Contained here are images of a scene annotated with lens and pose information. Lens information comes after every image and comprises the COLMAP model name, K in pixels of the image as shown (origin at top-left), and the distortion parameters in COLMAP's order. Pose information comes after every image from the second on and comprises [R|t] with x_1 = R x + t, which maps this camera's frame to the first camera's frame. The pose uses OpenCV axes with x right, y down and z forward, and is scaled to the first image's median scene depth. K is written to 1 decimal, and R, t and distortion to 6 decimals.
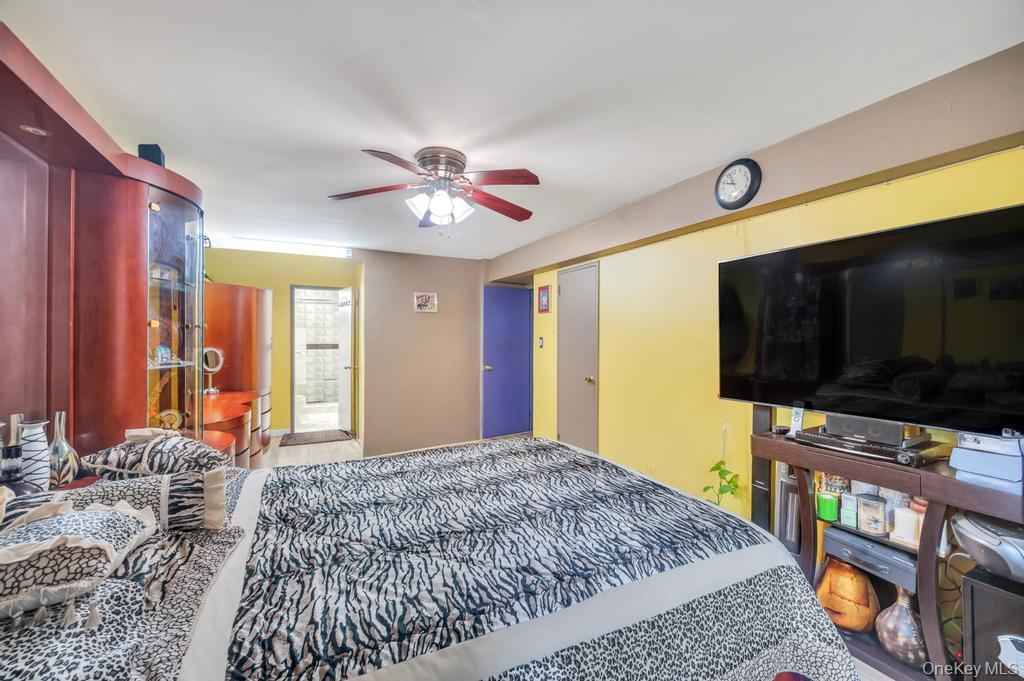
lens RADIAL K [[408.8, 0, 514.0], [0, 408.8, 340.0], [0, 0, 1]] dist [0.000083, -0.000033]
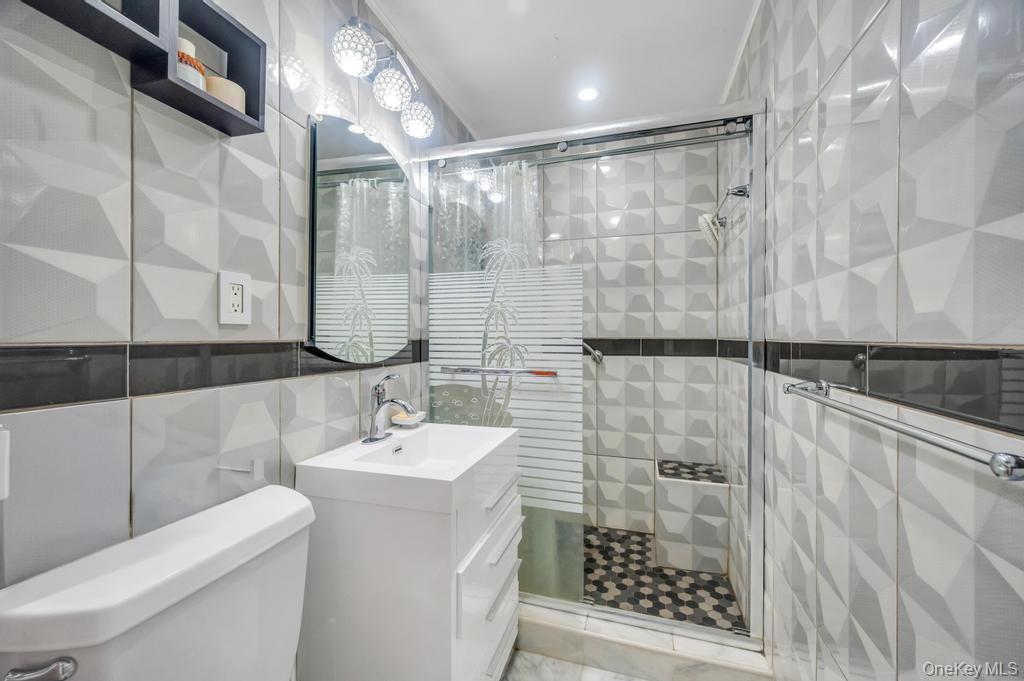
lens RADIAL K [[408.8, 0, 513.0], [0, 408.8, 337.7], [0, 0, 1]] dist [0.000083, -0.000033]
pose [[0.709533, 0.000505, -0.704672, -0.332940], [-0.000297, 1.000000, 0.000418, 0.009344], [0.704672, -0.000087, 0.709533, 0.723726]]
